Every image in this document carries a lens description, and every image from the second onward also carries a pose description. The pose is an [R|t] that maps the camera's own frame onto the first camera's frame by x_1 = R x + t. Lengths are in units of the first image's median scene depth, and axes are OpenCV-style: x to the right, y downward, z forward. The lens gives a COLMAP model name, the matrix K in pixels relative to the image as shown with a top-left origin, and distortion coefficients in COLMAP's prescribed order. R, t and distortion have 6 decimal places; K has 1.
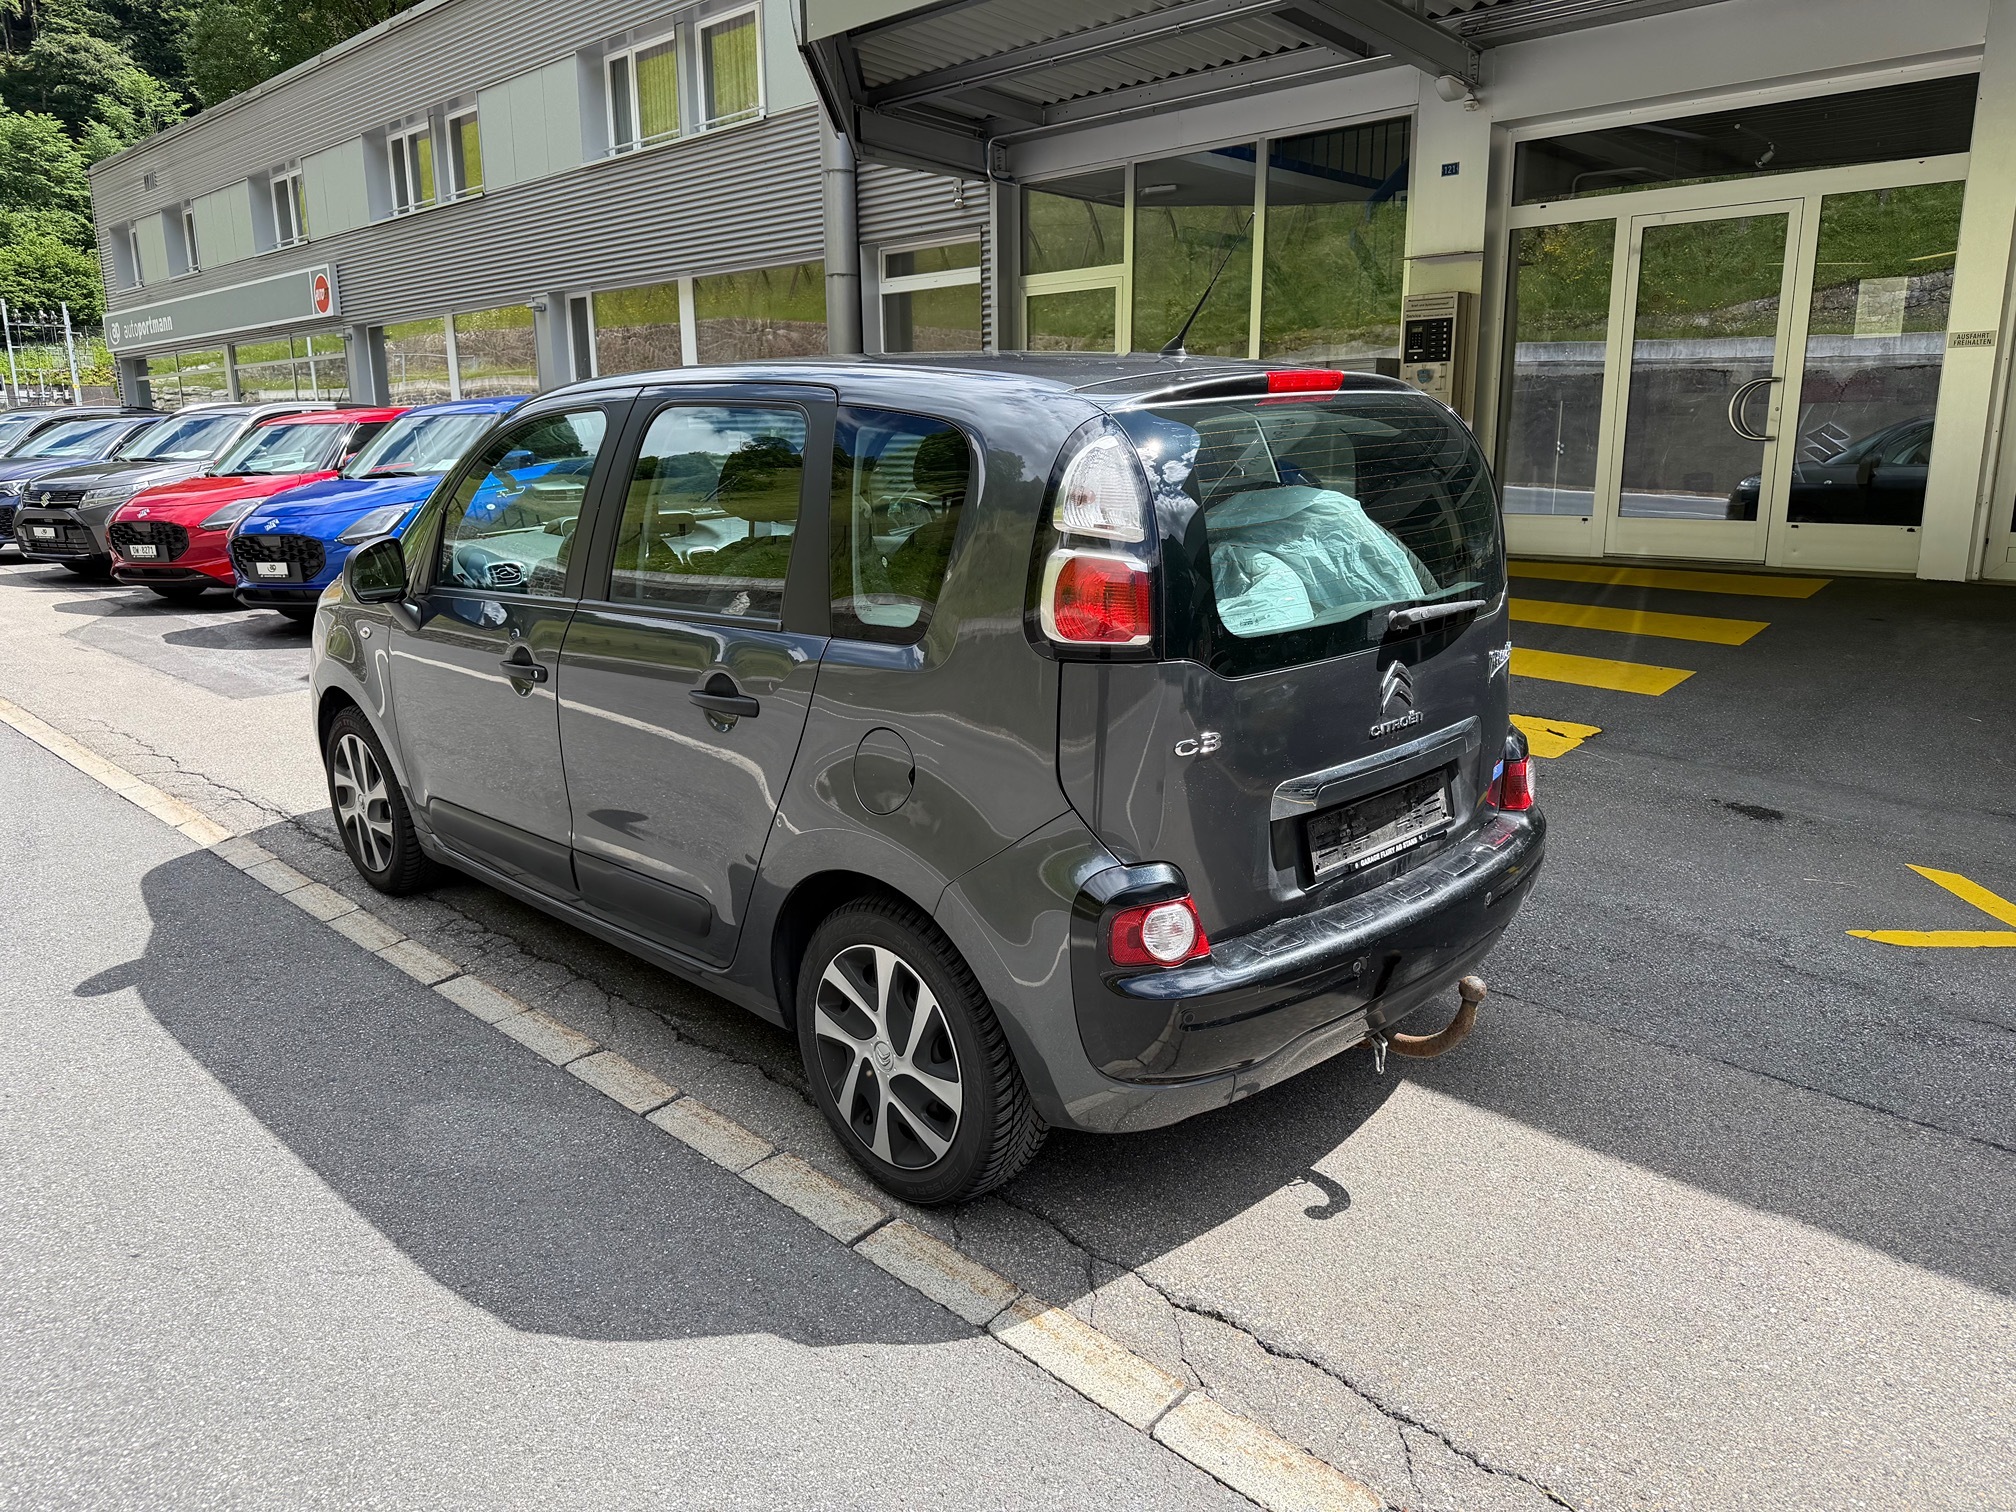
lens RADIAL K [[1422.3, 0, 993.0], [0, 1422.3, 765.6], [0, 0, 1]] dist [0.017884, -0.027947]
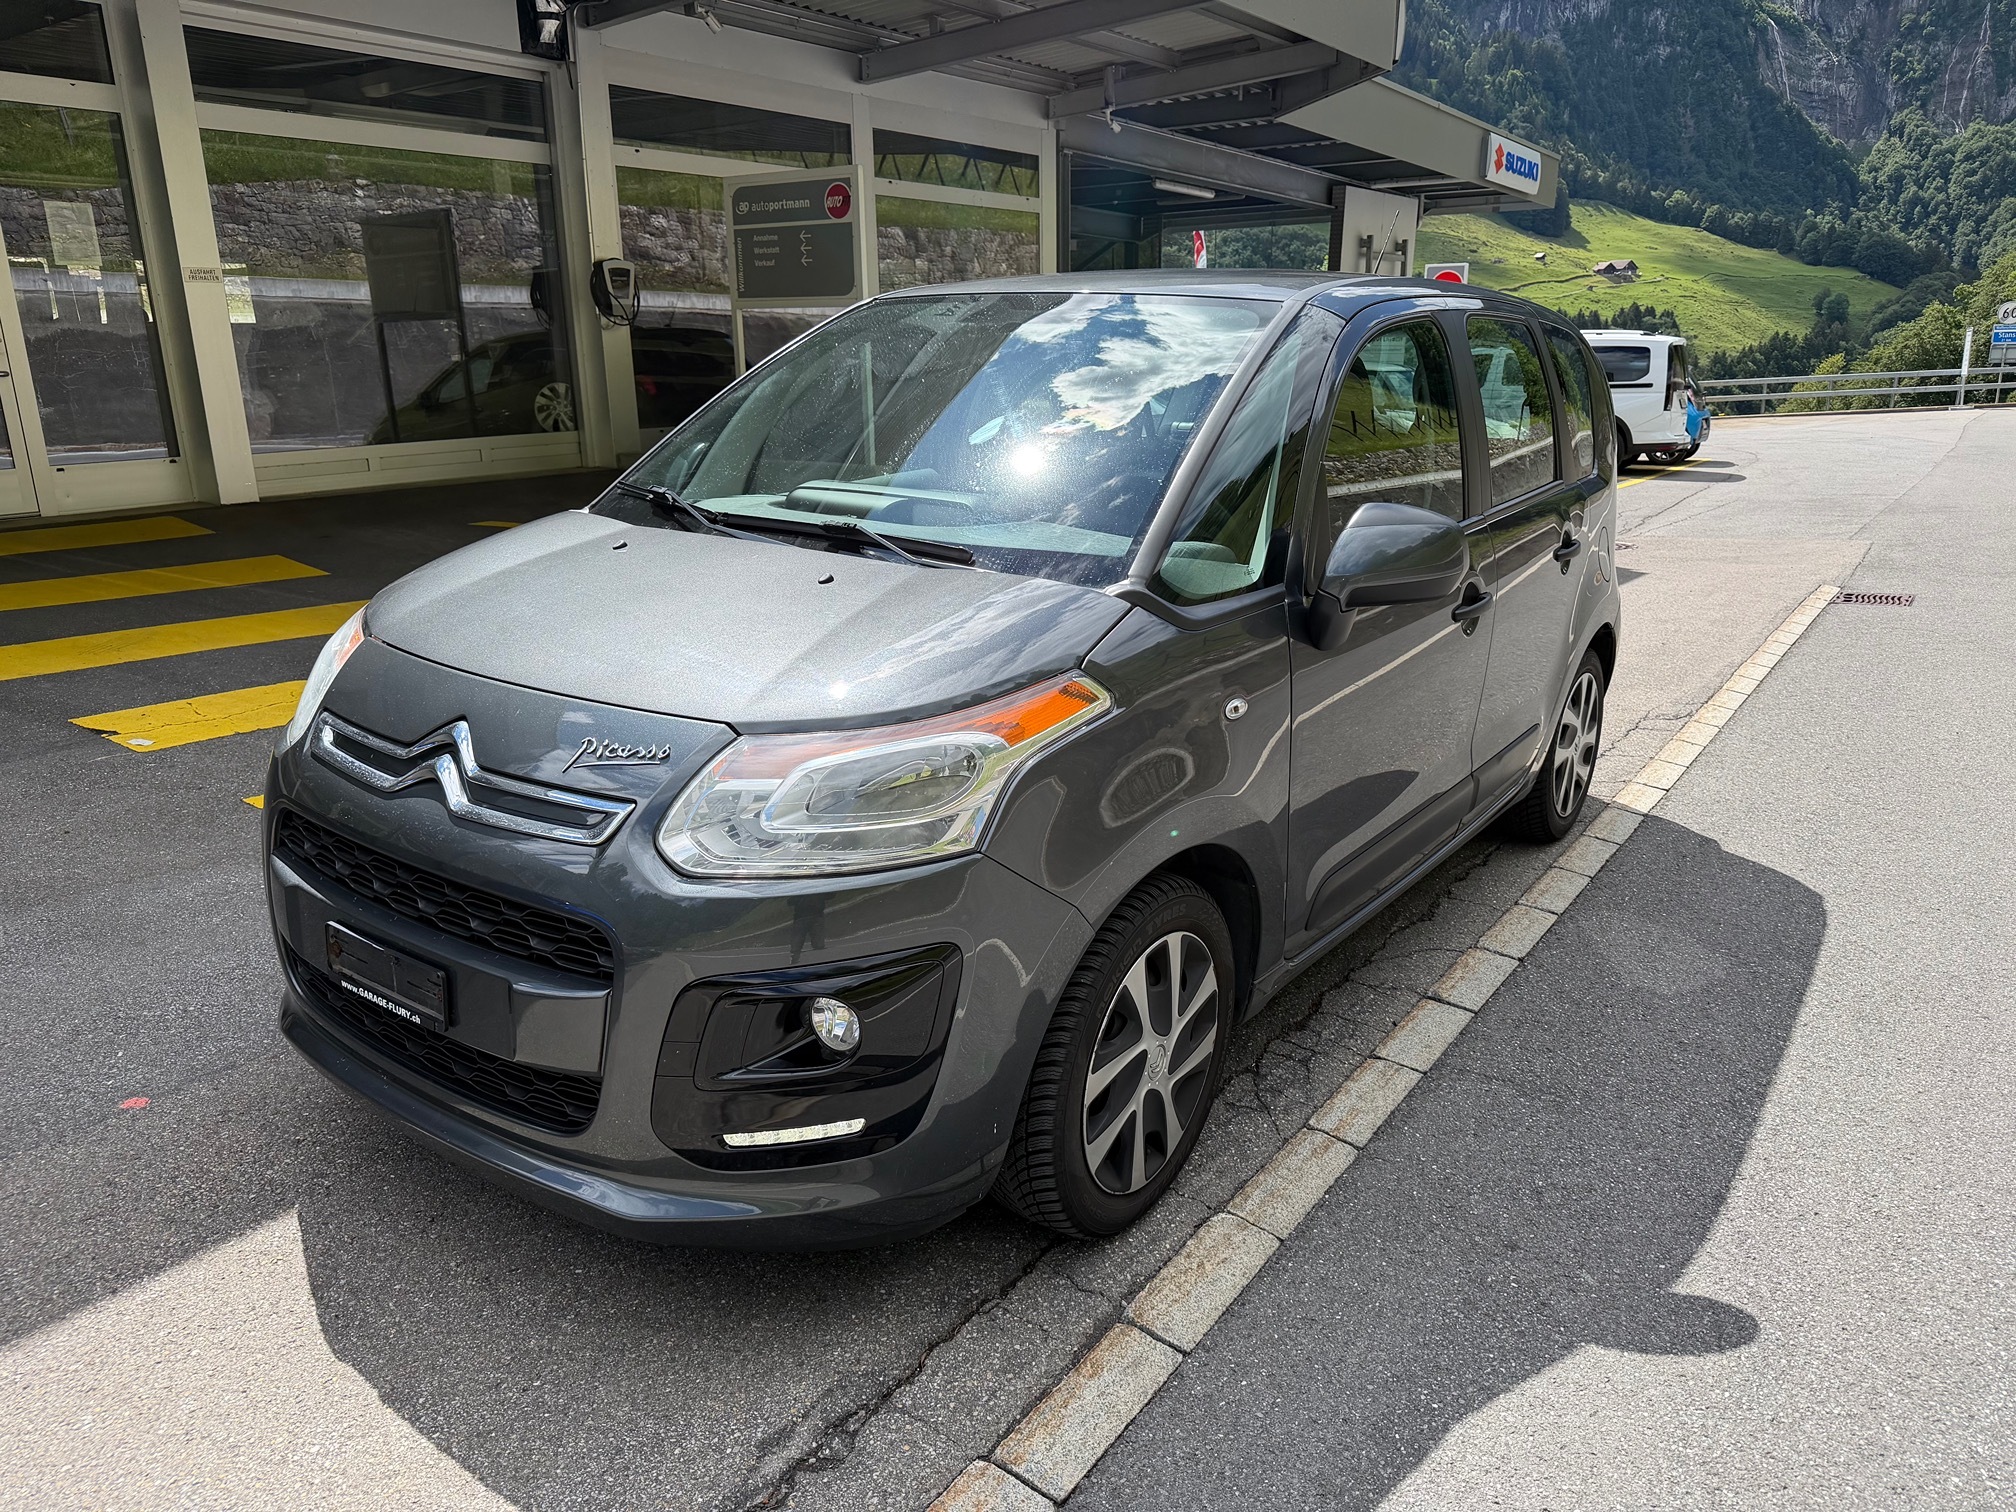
lens RADIAL K [[1422.3, 0, 1010.7], [0, 1422.3, 753.6], [0, 0, 1]] dist [0.017884, -0.027947]
pose [[-0.173468, -0.260547, 0.949749, -0.467208], [0.231086, 0.926678, 0.296425, -0.127307], [-0.957344, 0.270894, -0.100540, 0.557721]]
